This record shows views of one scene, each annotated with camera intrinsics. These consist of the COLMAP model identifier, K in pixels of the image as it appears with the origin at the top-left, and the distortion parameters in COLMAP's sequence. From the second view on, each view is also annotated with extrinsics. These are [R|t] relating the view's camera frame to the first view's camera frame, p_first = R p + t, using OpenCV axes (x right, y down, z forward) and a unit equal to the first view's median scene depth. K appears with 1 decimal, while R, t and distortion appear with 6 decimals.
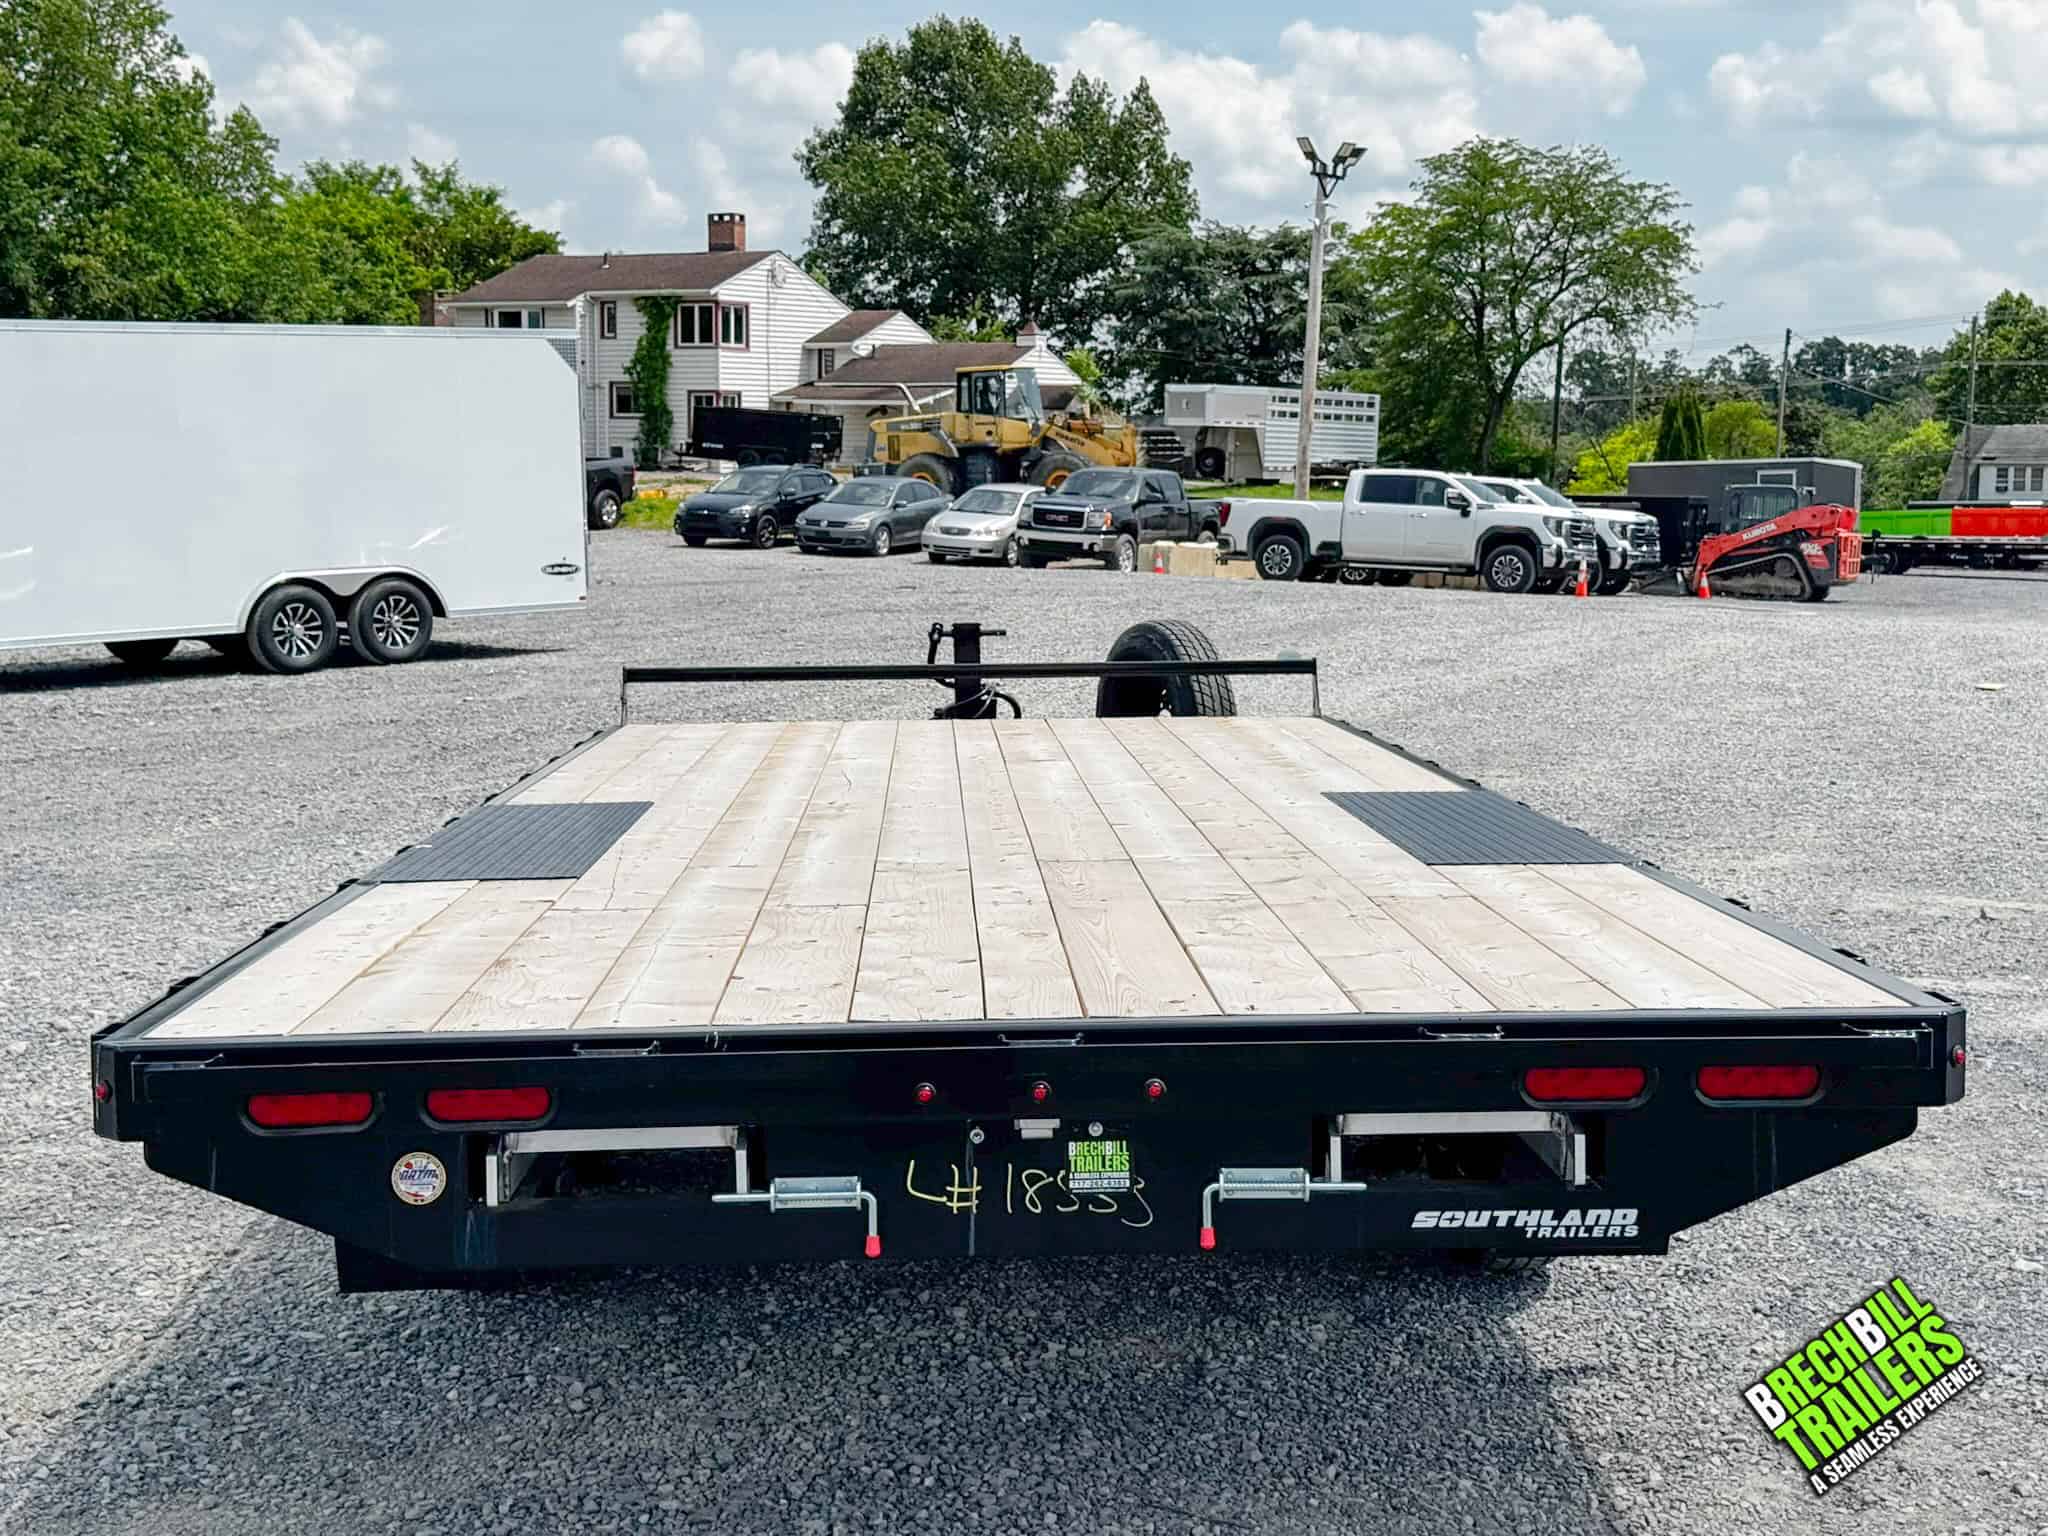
lens RADIAL K [[2872.3, 0, 1020.6], [0, 2872.3, 780.1], [0, 0, 1]] dist [0.184072, -0.402959]
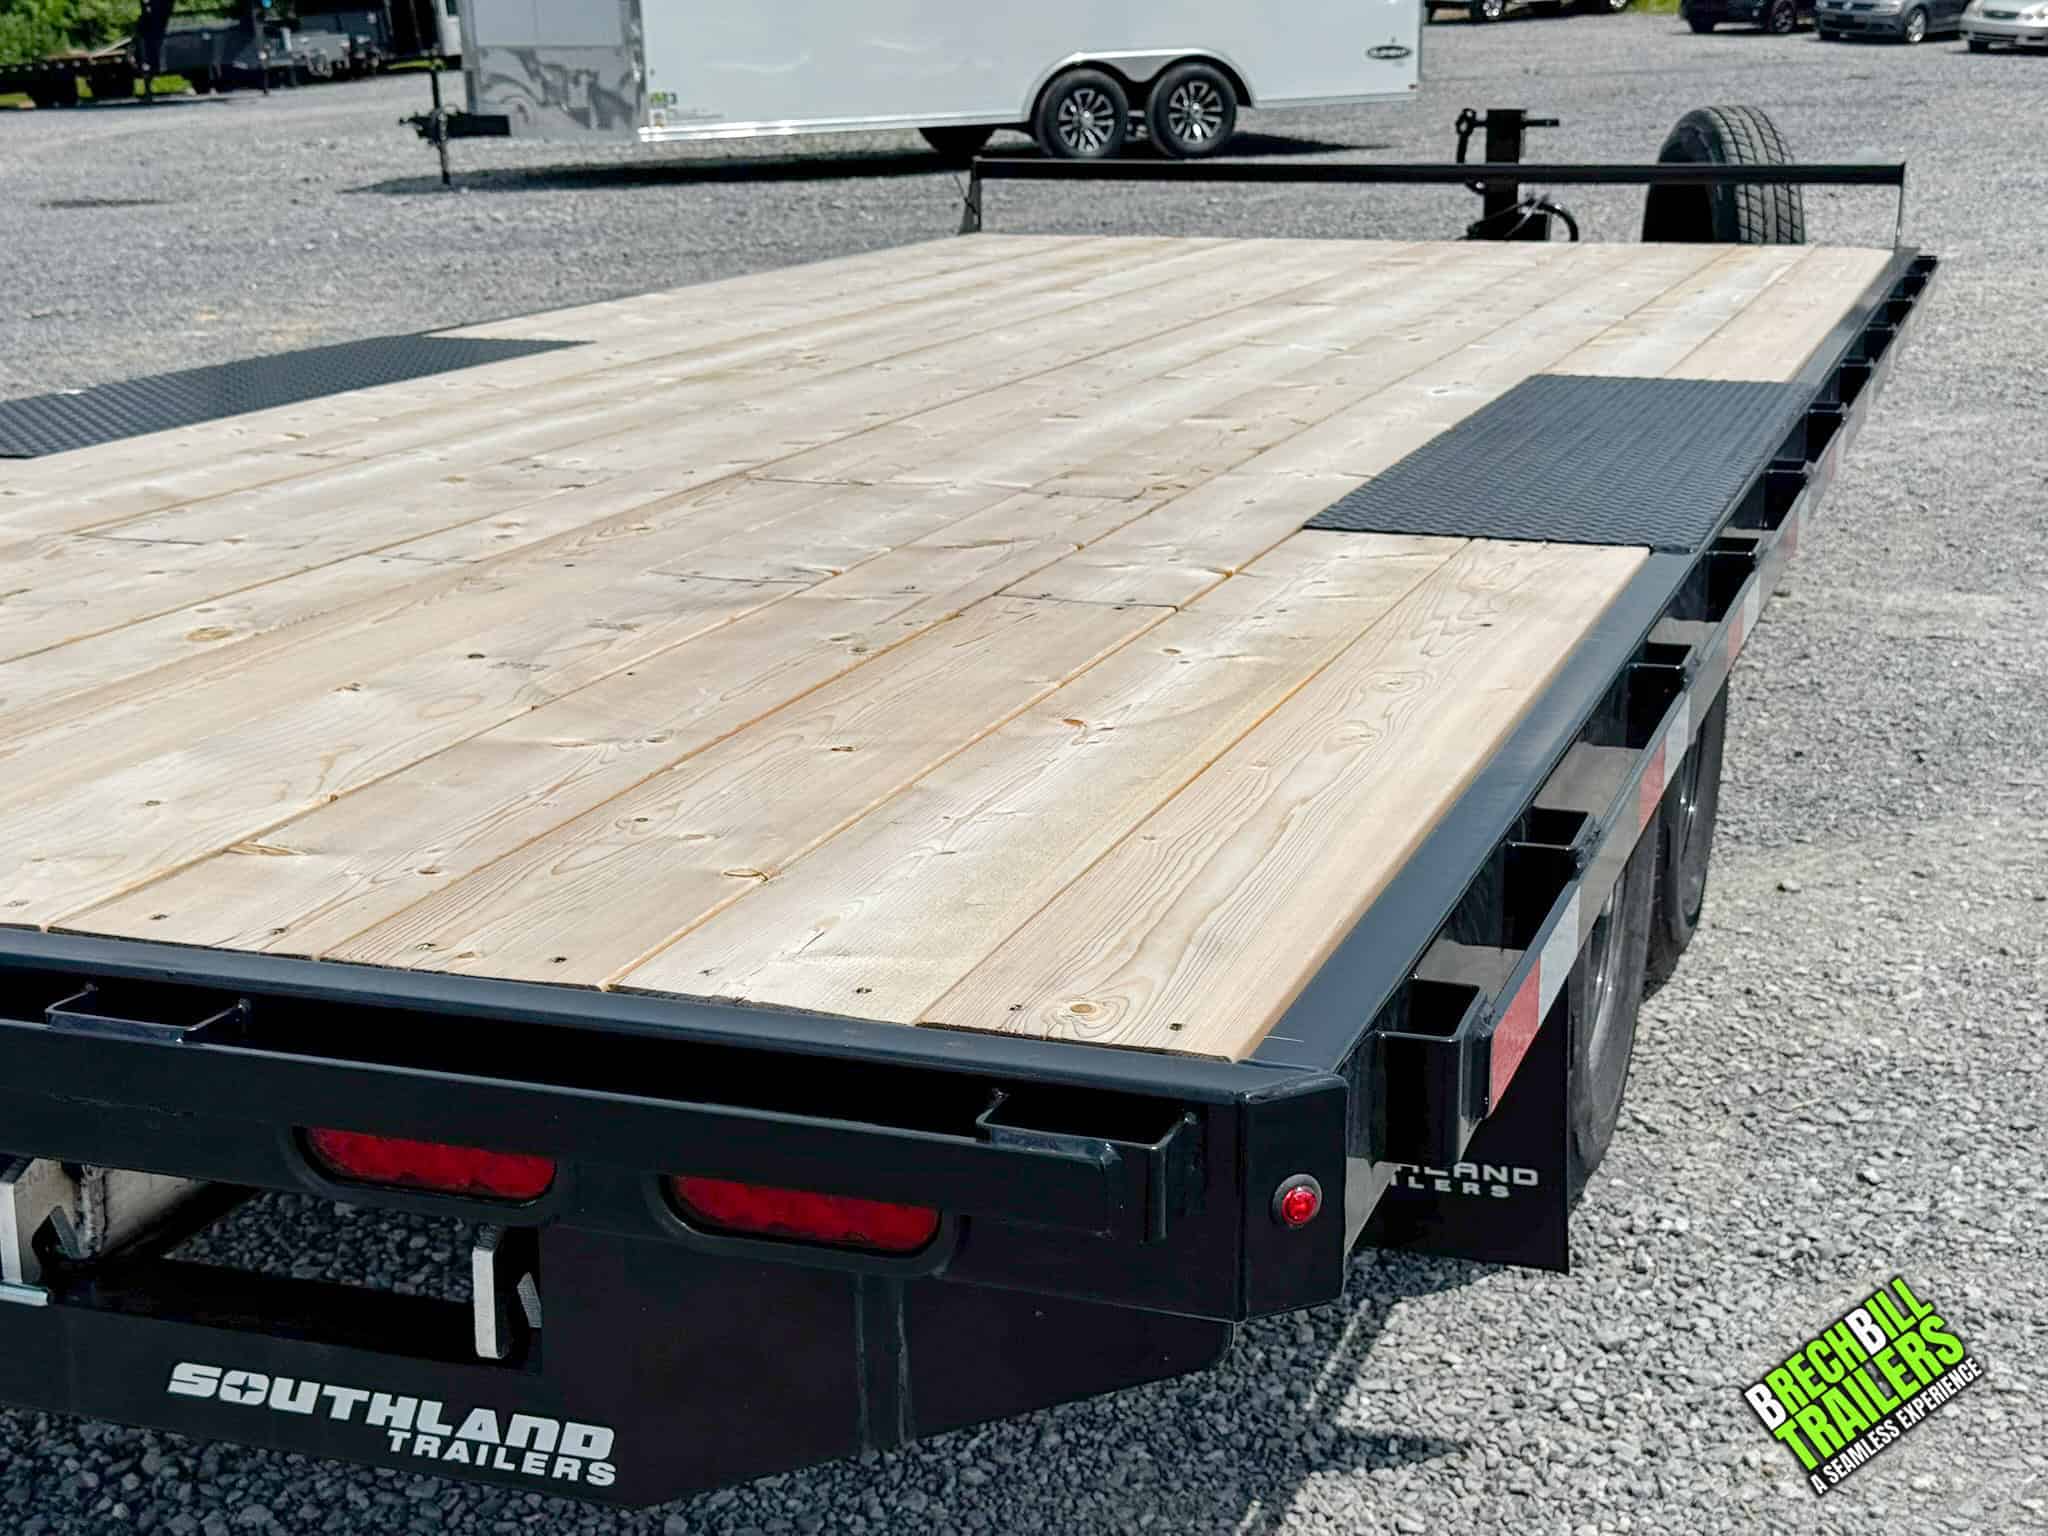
lens RADIAL K [[2872.6, 0, 1024.0], [0, 2872.6, 768.0], [0, 0, 1]] dist [0.219509, -0.585743]
pose [[0.933196, 0.096178, -0.346258, 0.338031], [-0.038378, 0.984683, 0.170077, -0.021744], [0.357312, -0.145426, 0.922594, 0.520504]]
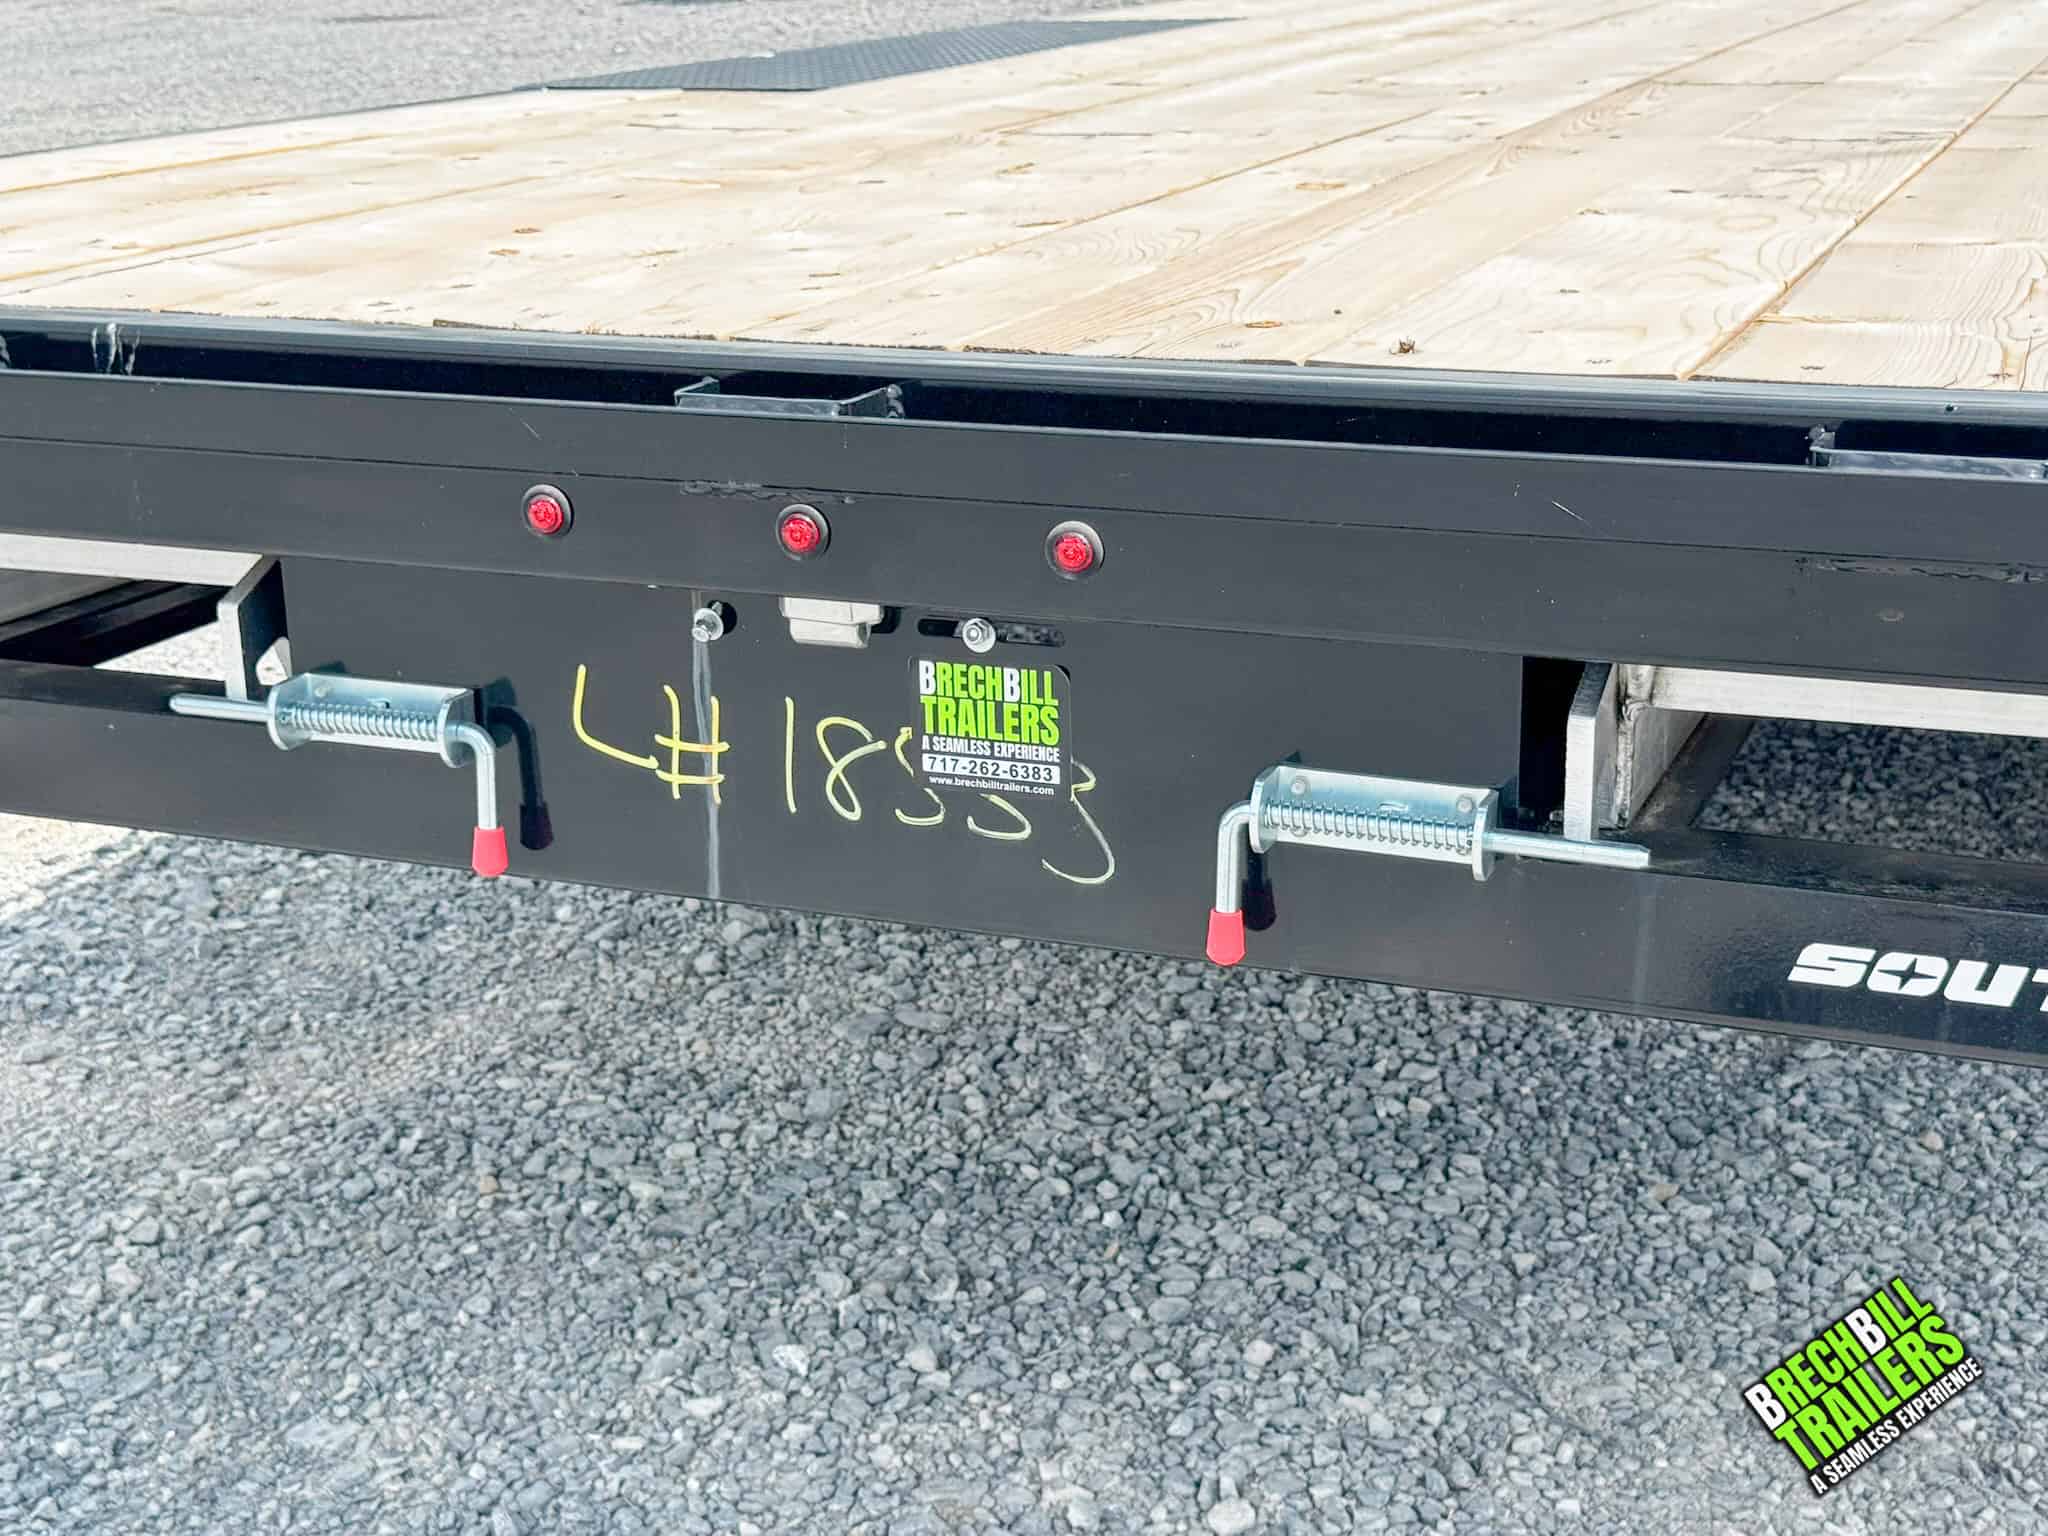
lens RADIAL K [[2872.3, 0, 1020.6], [0, 2872.3, 780.1], [0, 0, 1]] dist [0.184072, -0.402959]
pose [[0.910373, 0.116186, -0.397141, 0.154979], [-0.026554, 0.974196, 0.224136, 0.042196], [0.412935, -0.193501, 0.889967, 0.526312]]
